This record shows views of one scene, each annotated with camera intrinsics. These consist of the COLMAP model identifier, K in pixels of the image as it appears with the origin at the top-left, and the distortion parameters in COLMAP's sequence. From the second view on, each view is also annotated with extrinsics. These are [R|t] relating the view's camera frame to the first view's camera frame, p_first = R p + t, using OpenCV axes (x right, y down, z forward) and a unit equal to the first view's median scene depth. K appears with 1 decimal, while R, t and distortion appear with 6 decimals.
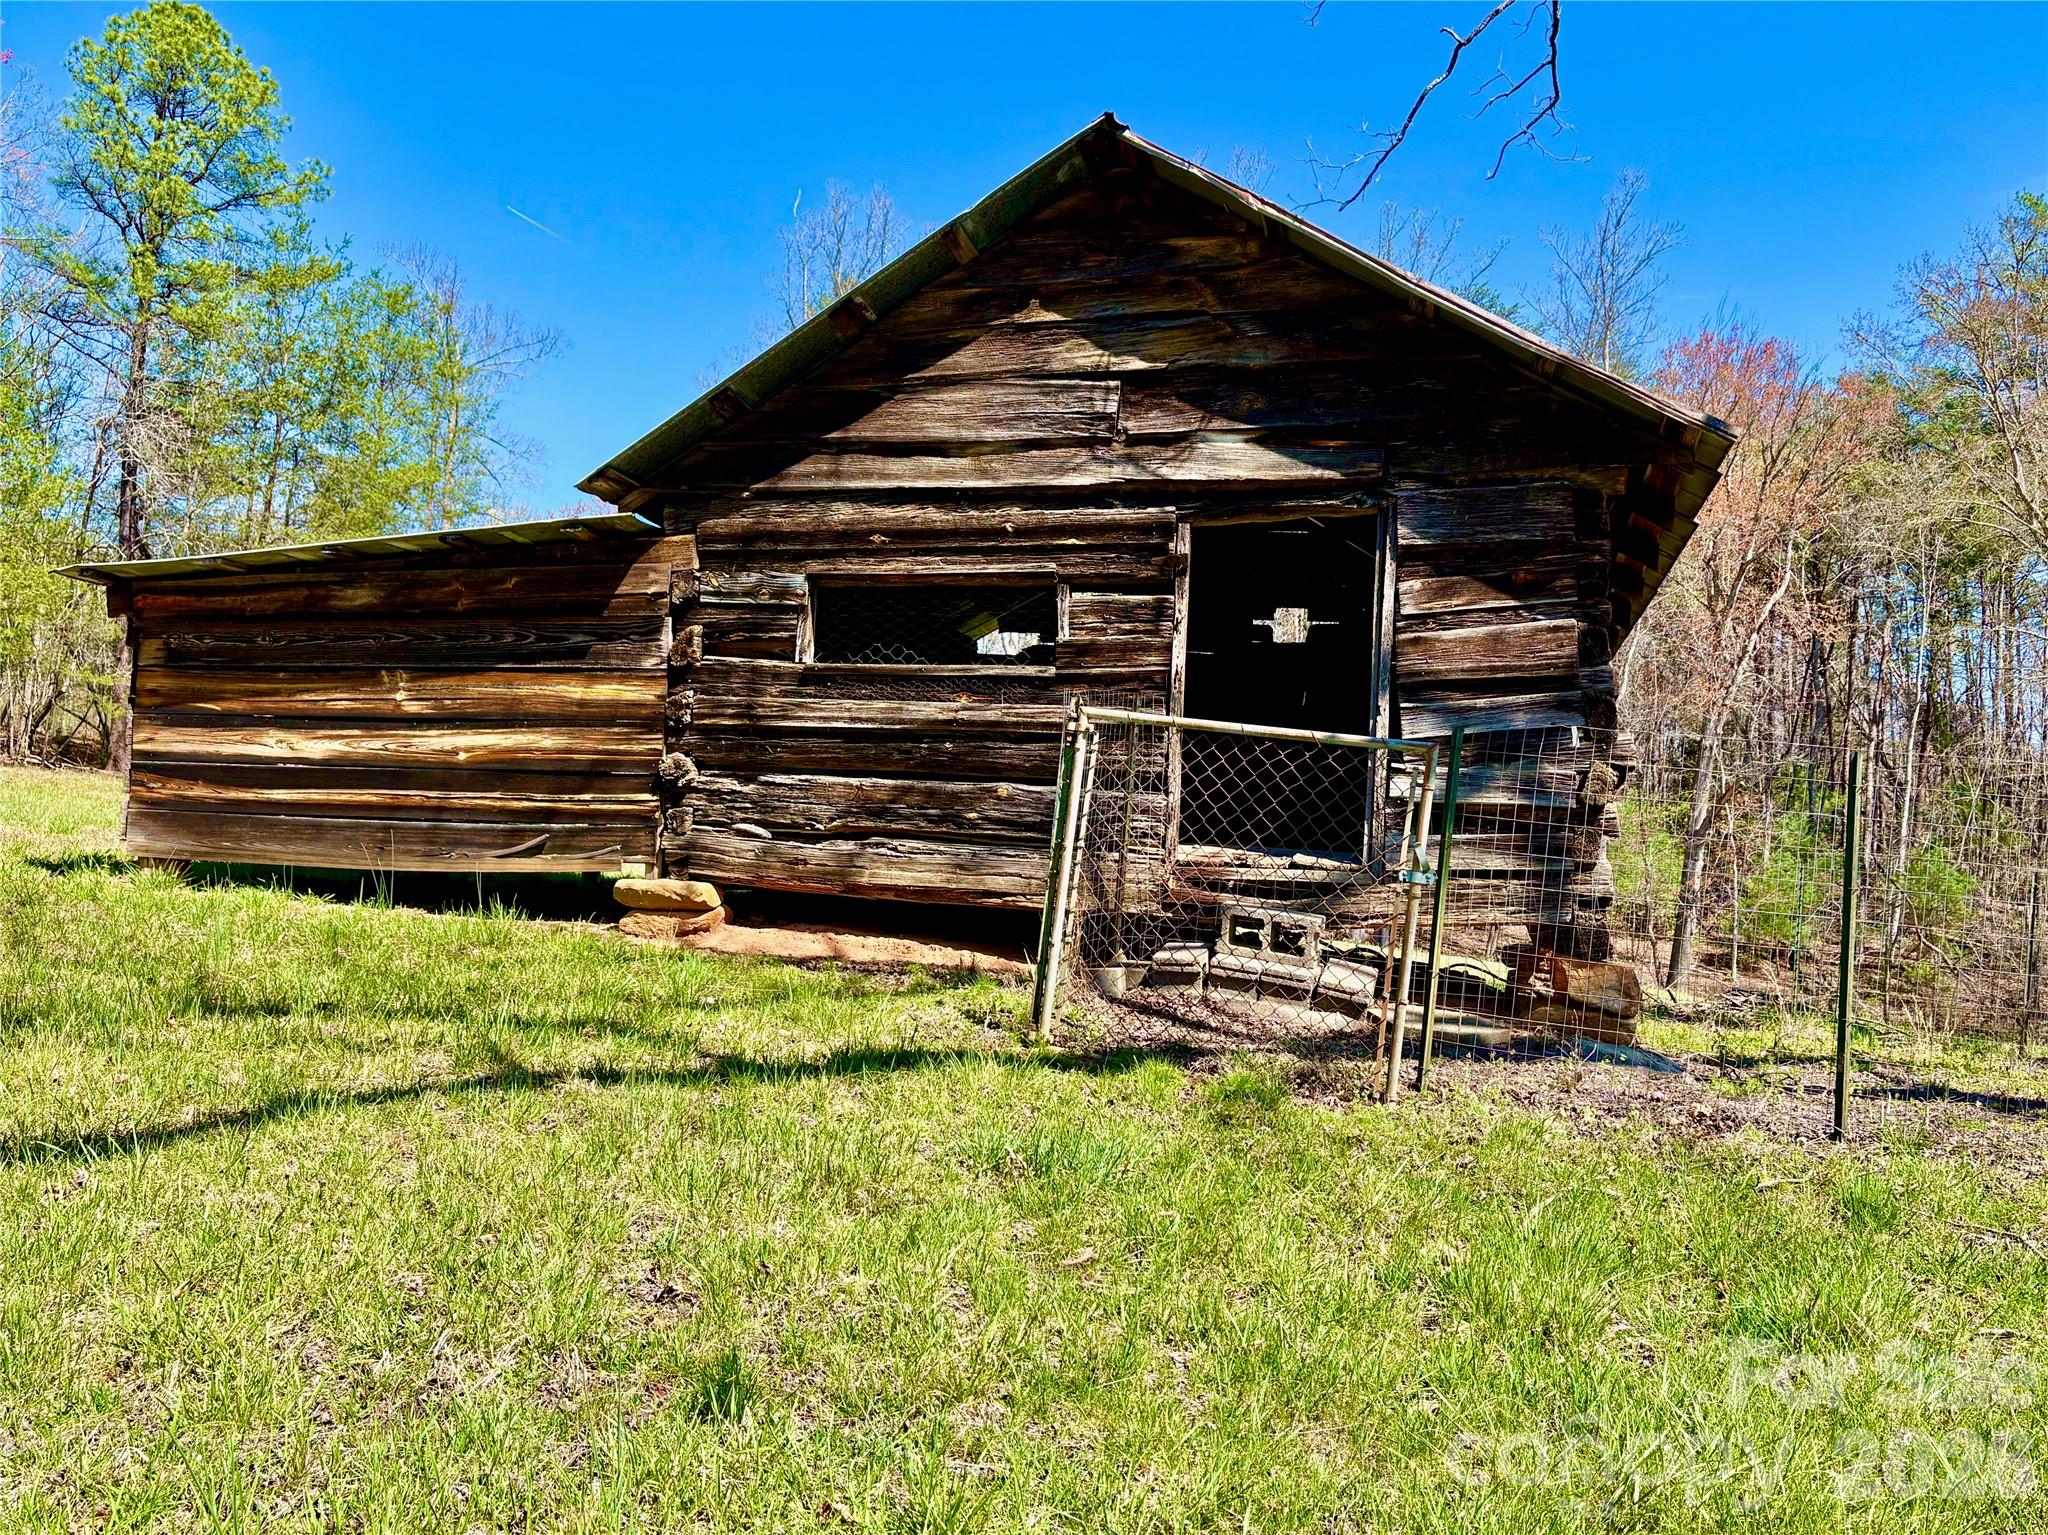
lens RADIAL K [[1604.1, 0, 1015.4], [0, 1604.1, 770.7], [0, 0, 1]] dist [0.105288, -0.119482]
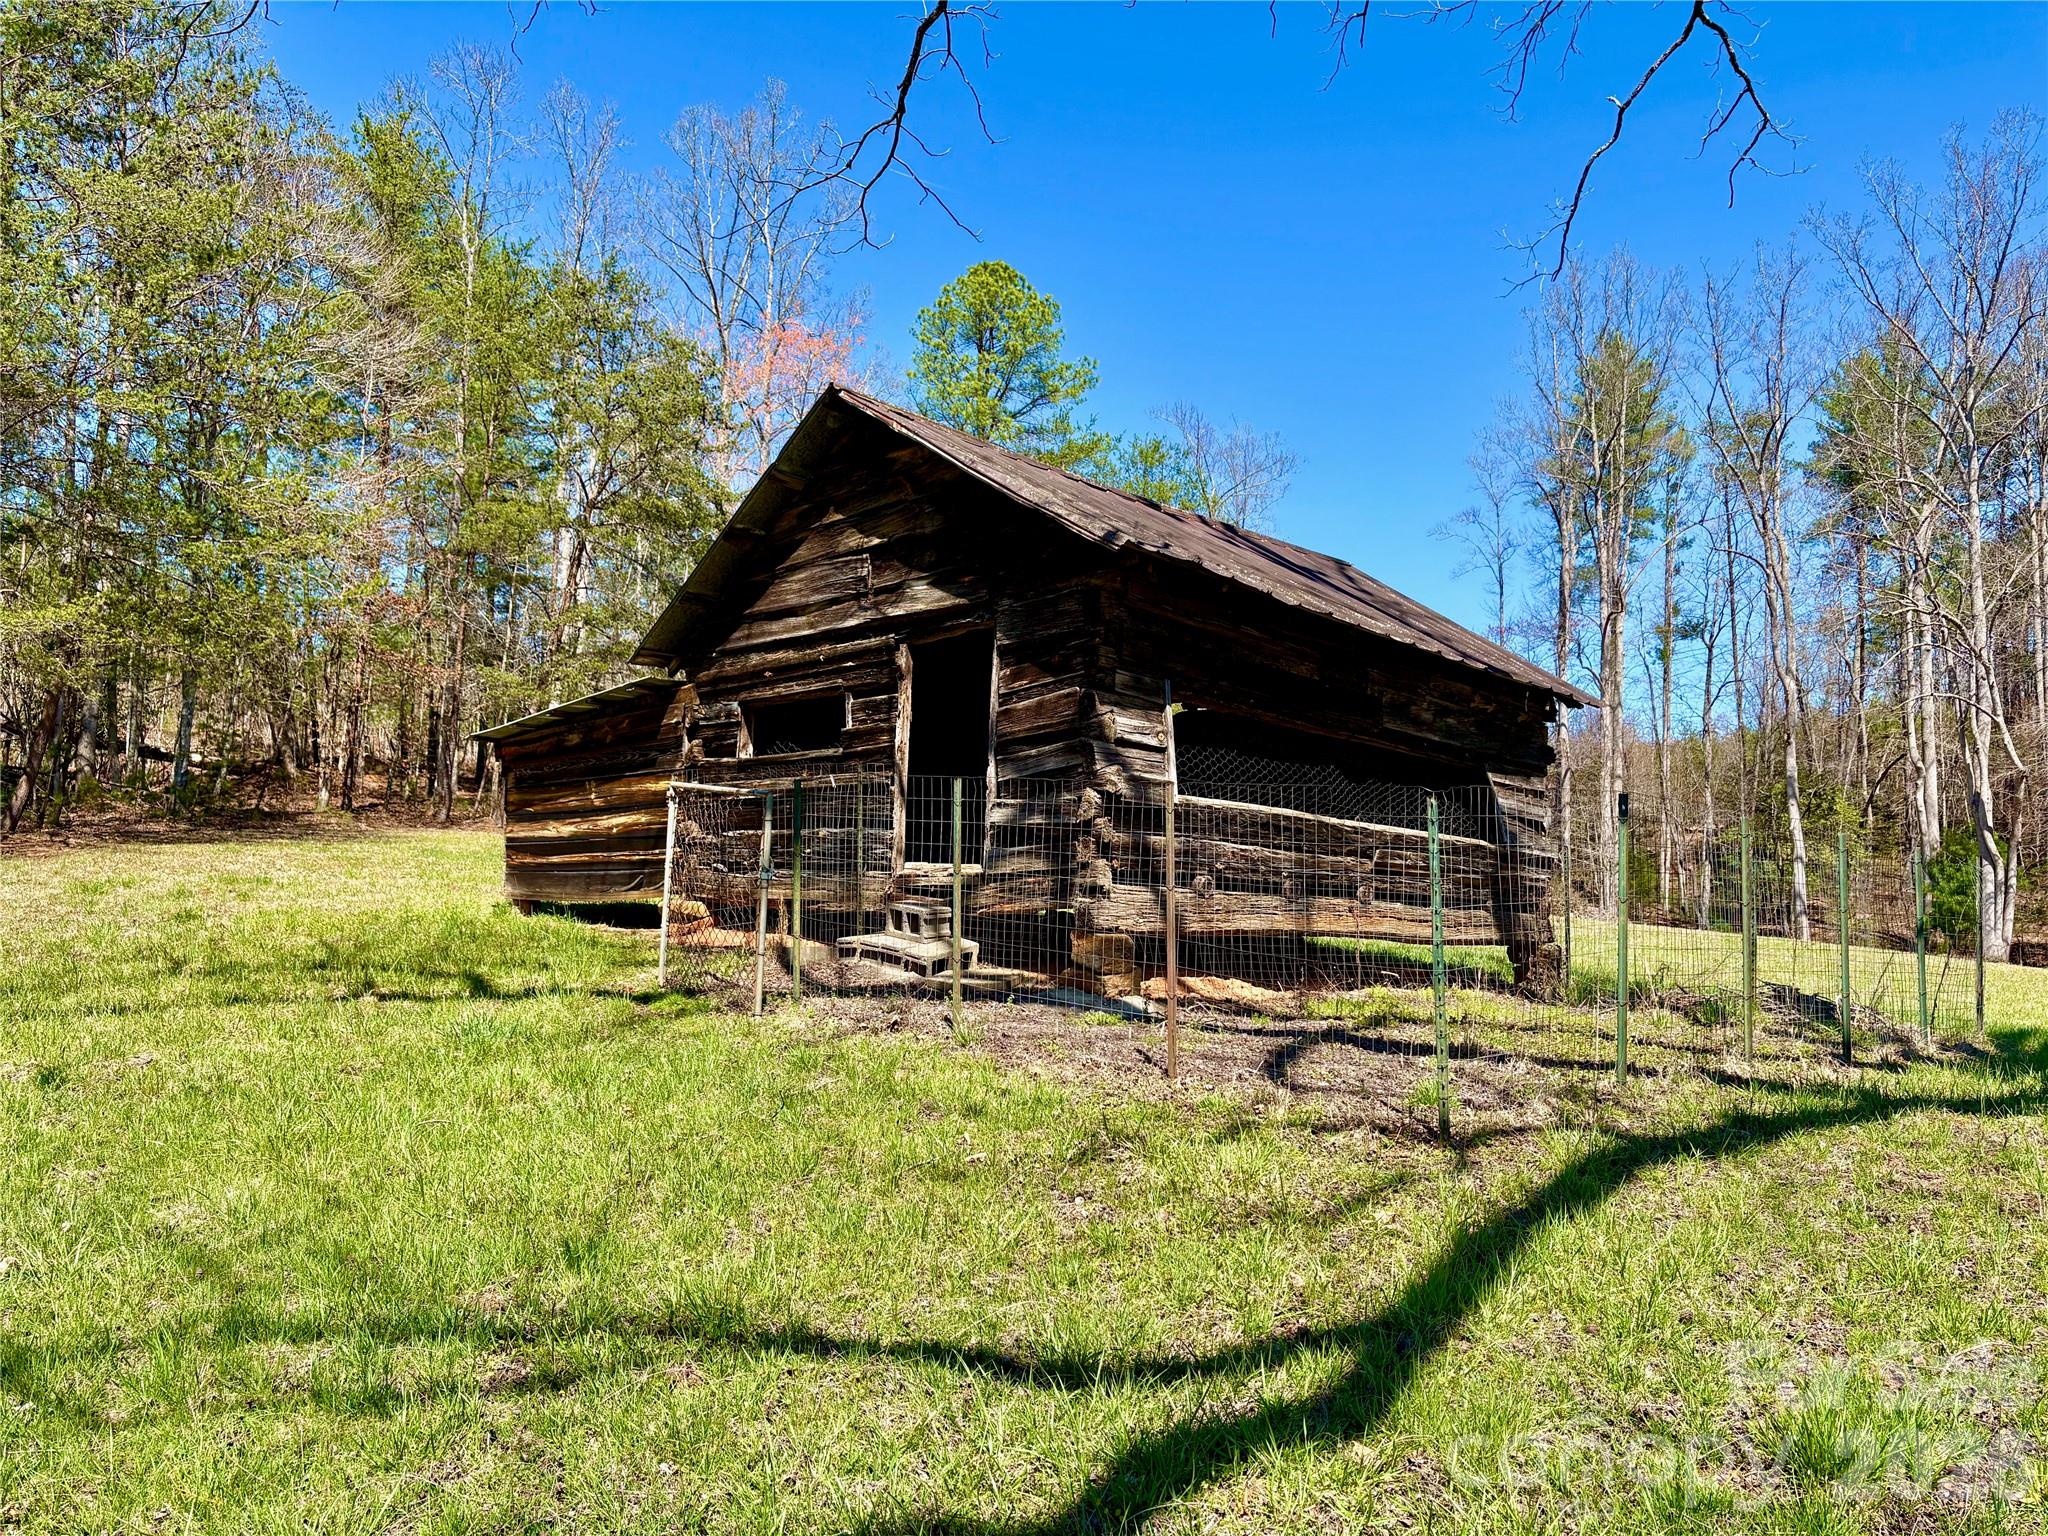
lens RADIAL K [[1604.1, 0, 1015.4], [0, 1604.1, 771.2], [0, 0, 1]] dist [0.105288, -0.119482]
pose [[0.837789, -0.073671, -0.541001, 0.942662], [0.046765, 0.996896, -0.063332, 0.057200], [0.543987, 0.027759, 0.838634, -0.160849]]
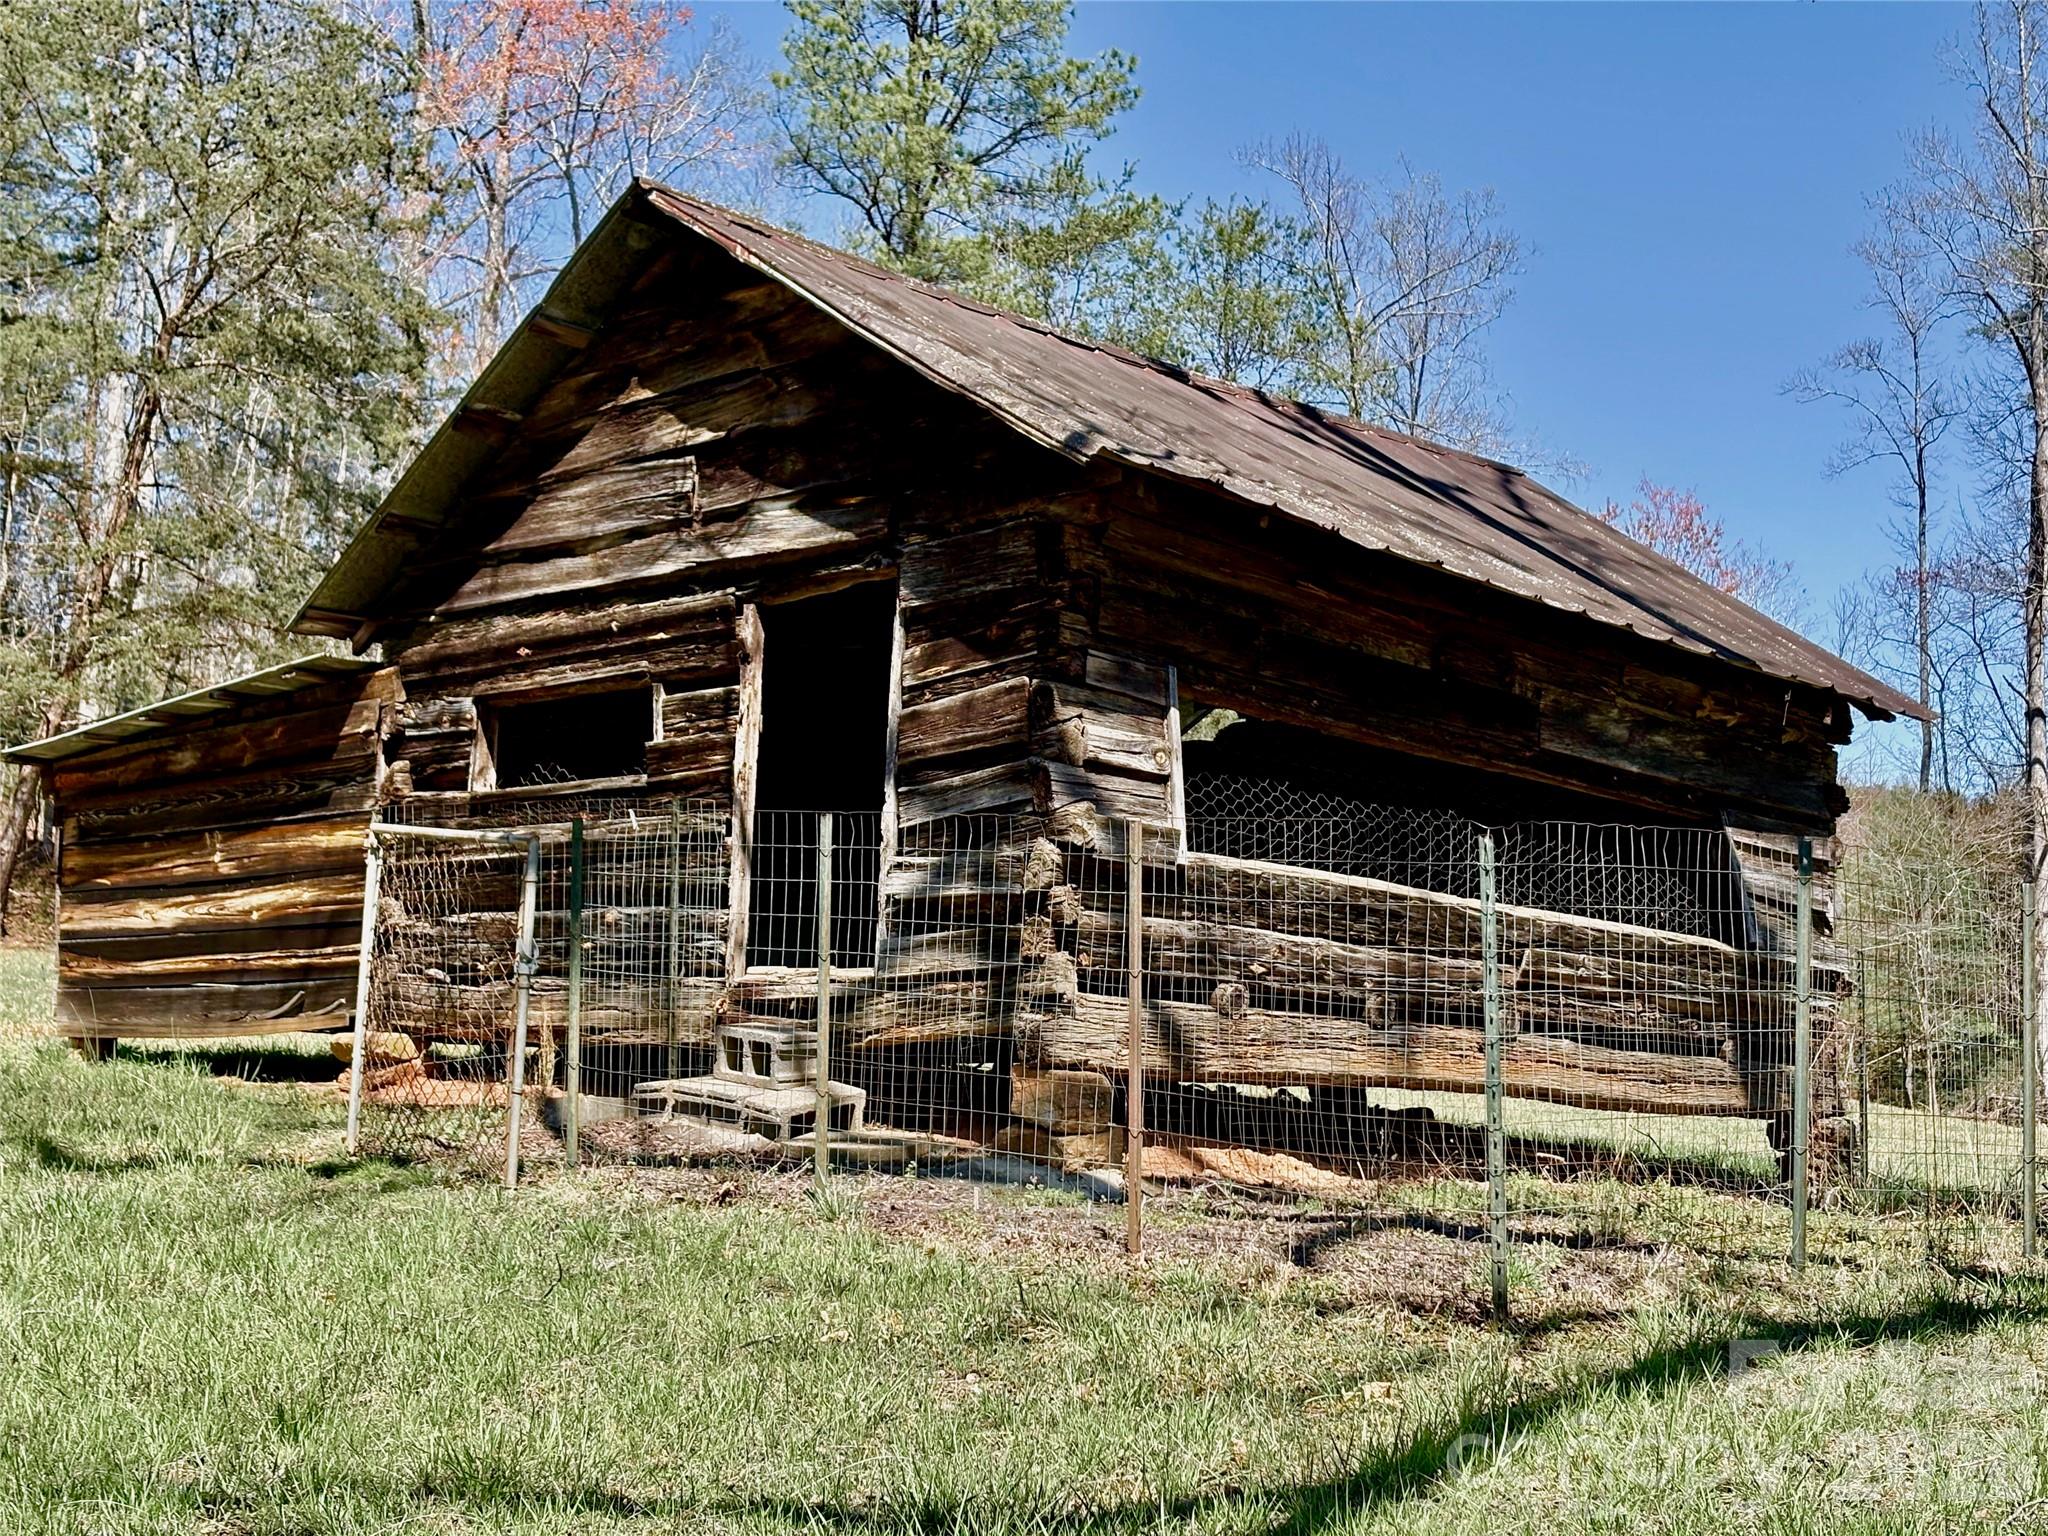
lens RADIAL K [[3202.3, 0, 1024.0], [0, 3202.3, 768.0], [0, 0, 1]] dist [0.120352, -0.071479]
pose [[0.844868, -0.080235, -0.528924, 1.130352], [0.039653, 0.995362, -0.087653, 0.095302], [0.533503, 0.053082, 0.844131, -0.400584]]
